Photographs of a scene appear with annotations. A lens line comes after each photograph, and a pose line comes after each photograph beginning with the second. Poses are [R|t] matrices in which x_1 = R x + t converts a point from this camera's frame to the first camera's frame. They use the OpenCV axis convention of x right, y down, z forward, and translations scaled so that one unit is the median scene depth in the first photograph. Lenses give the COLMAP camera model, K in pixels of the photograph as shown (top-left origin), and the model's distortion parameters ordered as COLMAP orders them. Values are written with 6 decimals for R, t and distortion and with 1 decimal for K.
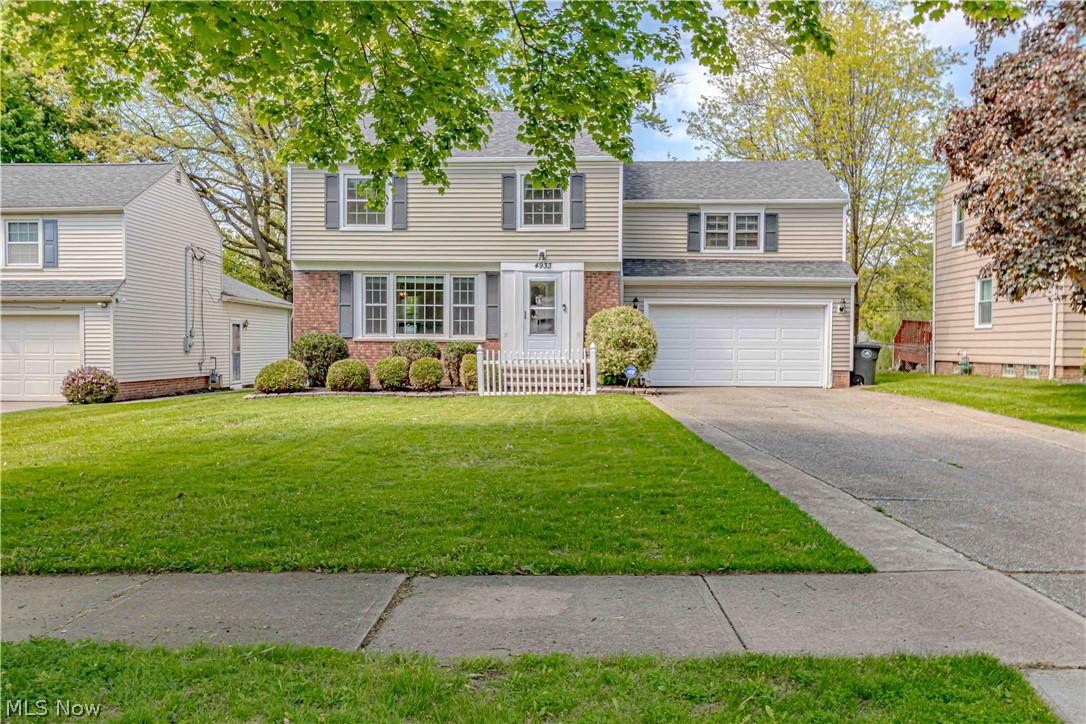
lens RADIAL K [[942.3, 0, 544.6], [0, 942.3, 360.4], [0, 0, 1]] dist [0.002494, 0.001975]
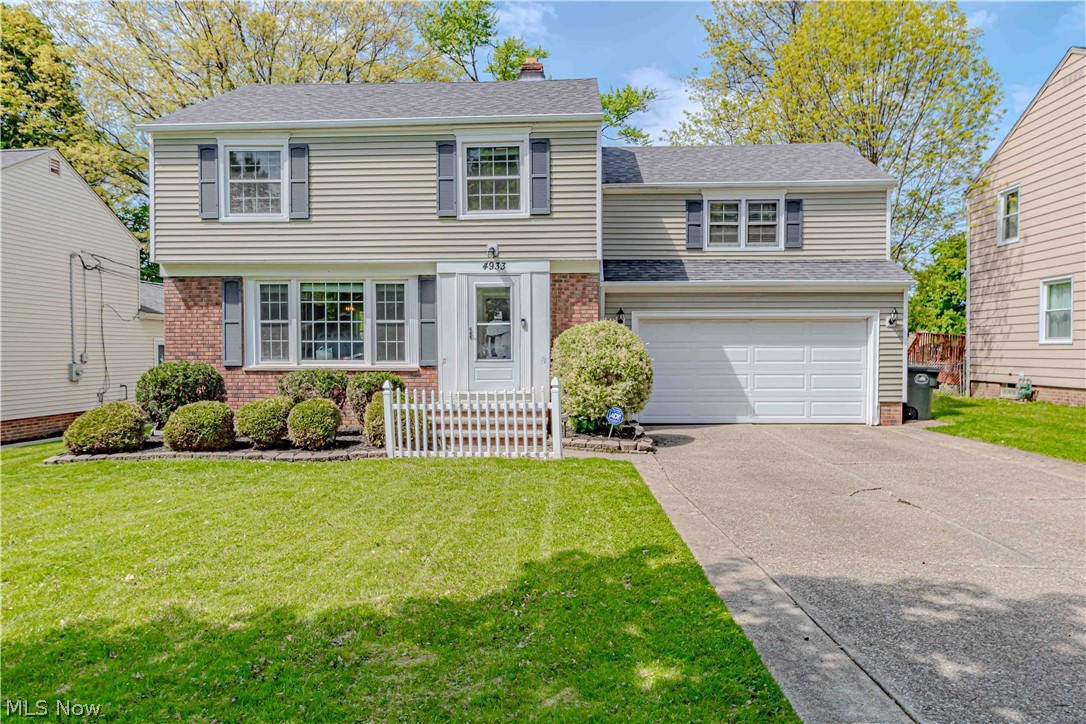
lens RADIAL K [[746.2, 0, 541.2], [0, 746.2, 364.1], [0, 0, 1]] dist [-0.003243, -0.001305]
pose [[0.999919, -0.008965, -0.008980, 0.038584], [0.008972, 0.999959, 0.000767, -0.023795], [0.008973, -0.000847, 0.999959, 0.409098]]
